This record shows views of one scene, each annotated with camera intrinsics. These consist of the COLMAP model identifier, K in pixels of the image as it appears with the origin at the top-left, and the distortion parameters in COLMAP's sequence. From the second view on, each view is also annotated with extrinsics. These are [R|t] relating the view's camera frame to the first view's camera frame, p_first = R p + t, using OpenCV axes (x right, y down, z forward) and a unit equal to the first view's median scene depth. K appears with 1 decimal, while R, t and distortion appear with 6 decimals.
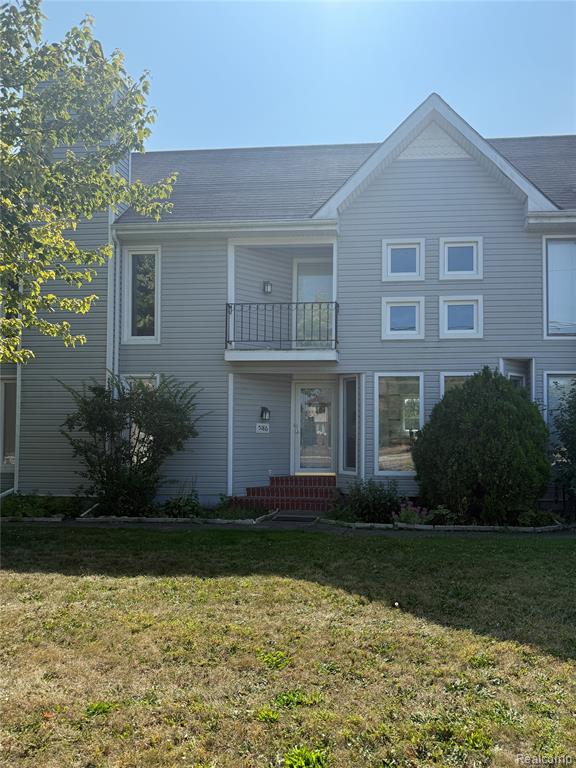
lens RADIAL K [[520.2, 0, 285.5], [0, 520.2, 393.5], [0, 0, 1]] dist [0.002720, -0.001971]
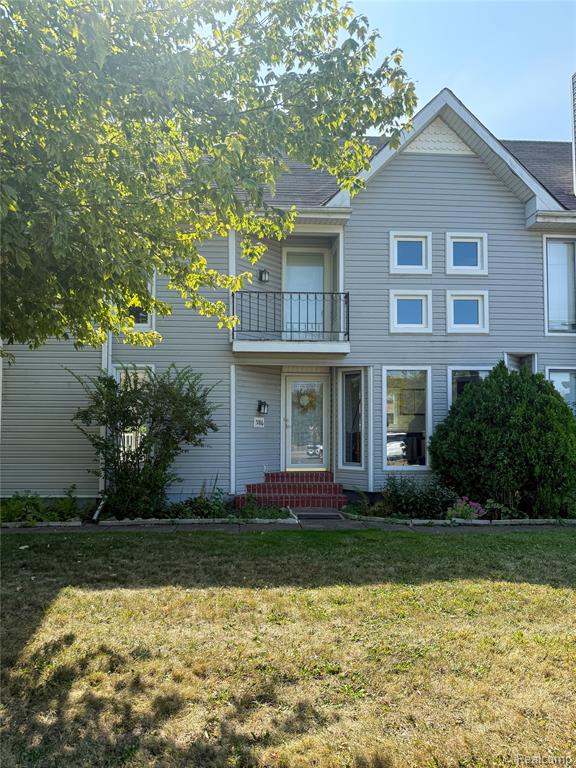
lens RADIAL K [[530.6, 0, 288.0], [0, 530.6, 384.0], [0, 0, 1]] dist [-0.002003, -0.001905]
pose [[0.991467, 0.008330, 0.130094, -0.137693], [-0.007499, 0.999948, -0.006877, 0.002575], [-0.130145, 0.005843, 0.991478, 0.028365]]
